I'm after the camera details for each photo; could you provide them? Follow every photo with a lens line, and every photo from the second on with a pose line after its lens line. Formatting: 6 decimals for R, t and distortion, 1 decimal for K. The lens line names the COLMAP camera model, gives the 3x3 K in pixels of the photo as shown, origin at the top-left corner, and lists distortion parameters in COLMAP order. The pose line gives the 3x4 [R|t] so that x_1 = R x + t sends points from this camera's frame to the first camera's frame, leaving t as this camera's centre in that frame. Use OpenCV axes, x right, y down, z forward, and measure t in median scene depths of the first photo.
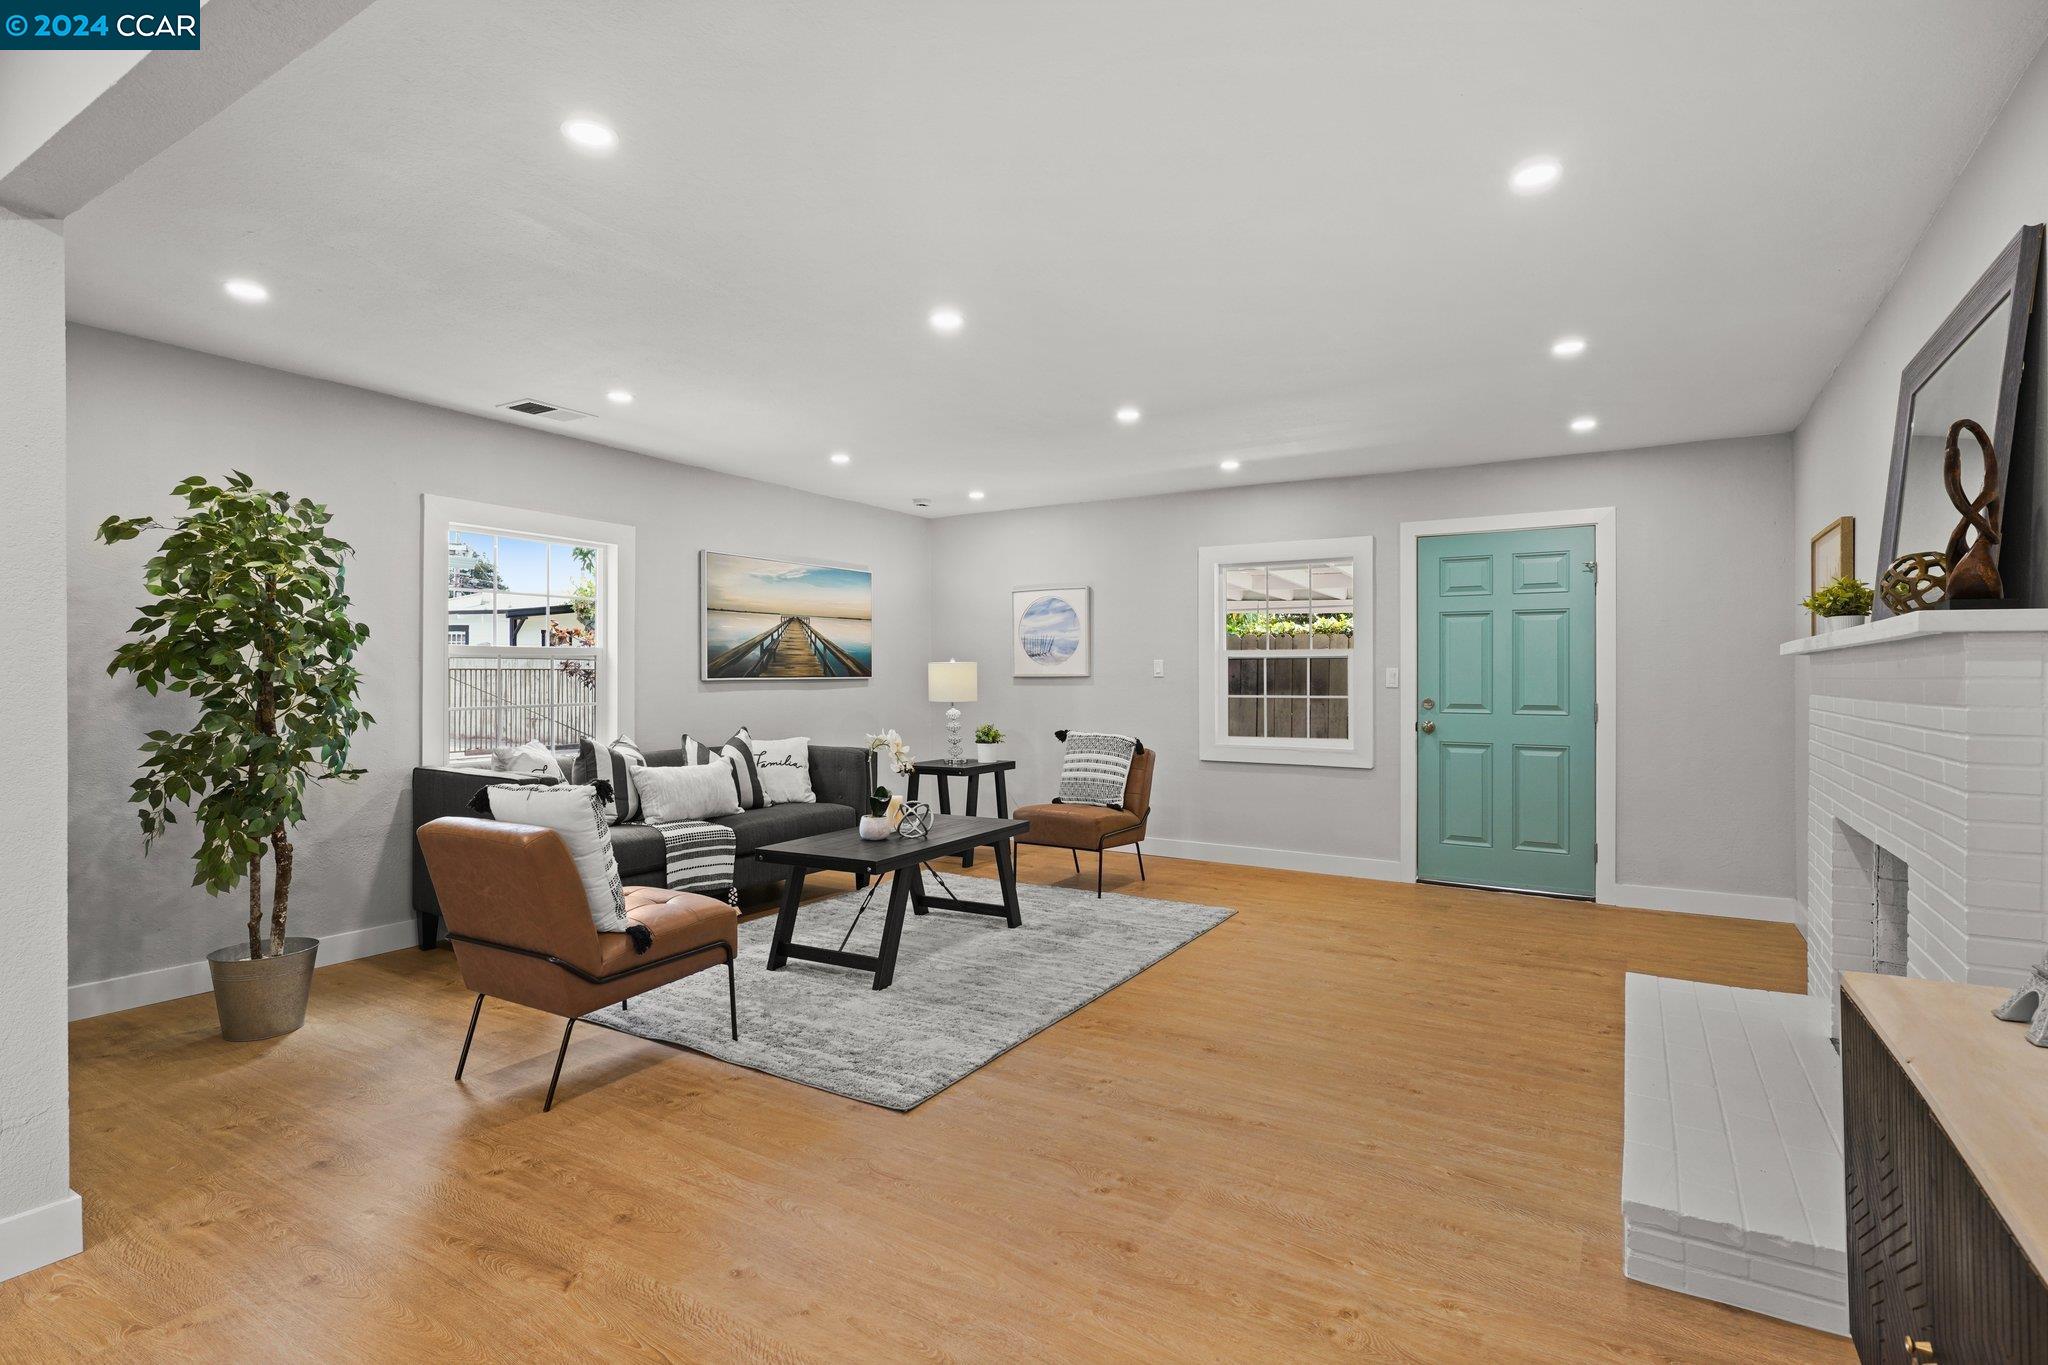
lens RADIAL K [[986.9, 0, 1033.7], [0, 986.9, 681.9], [0, 0, 1]] dist [0.003549, -0.003313]
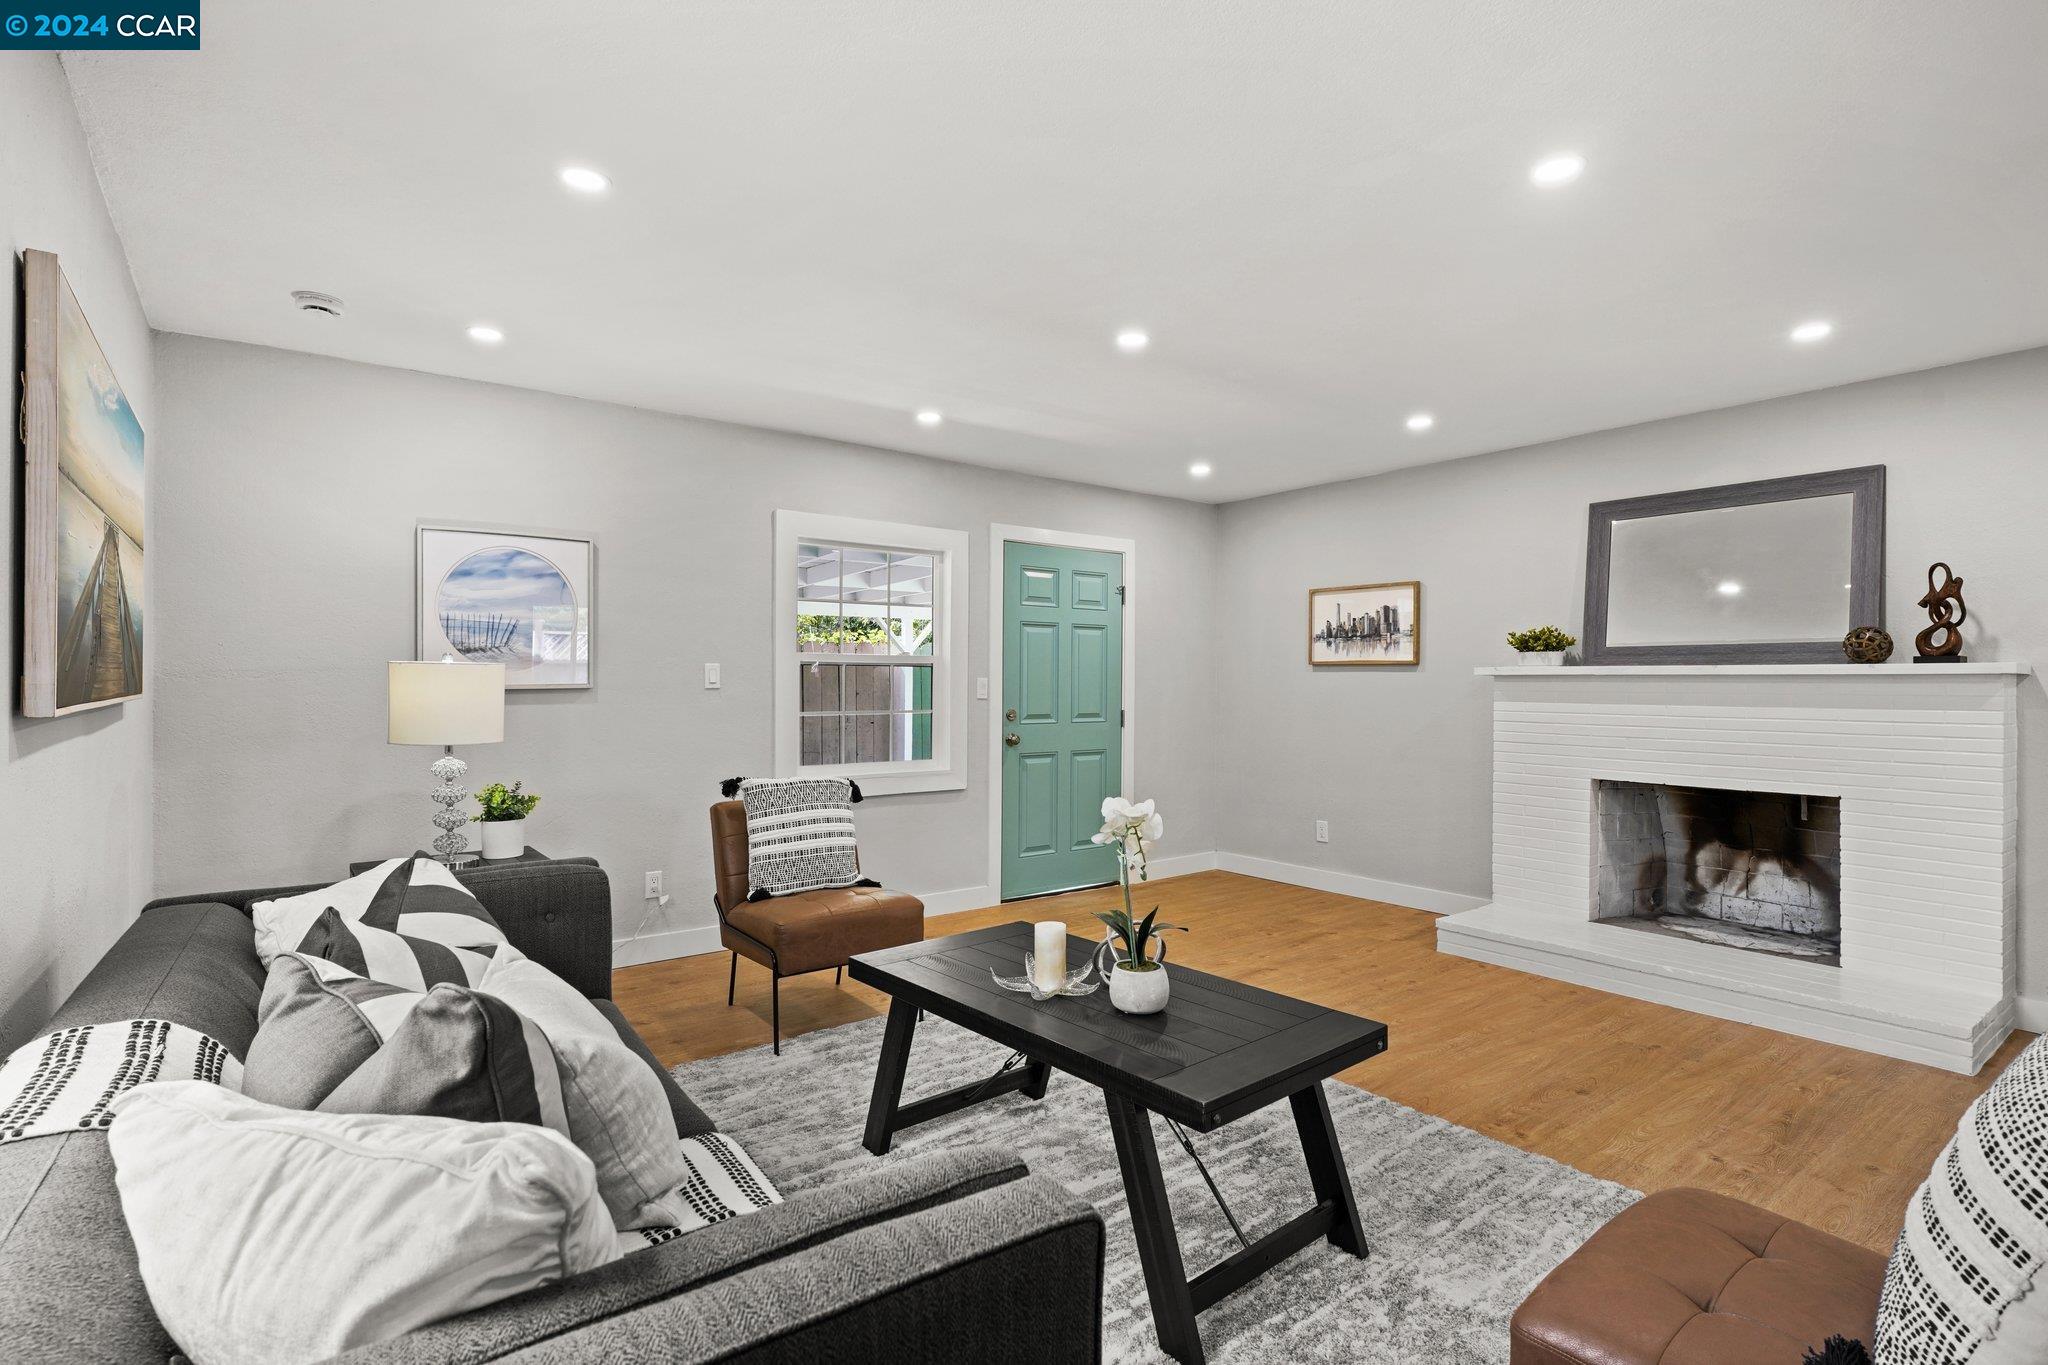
lens RADIAL K [[986.9, 0, 1028.4], [0, 986.9, 683.6], [0, 0, 1]] dist [0.003549, -0.003313]
pose [[0.365900, -0.003873, 0.930646, -0.513003], [0.001349, 0.999992, 0.003631, -0.012731], [-0.930653, -0.000073, 0.365903, 0.658568]]
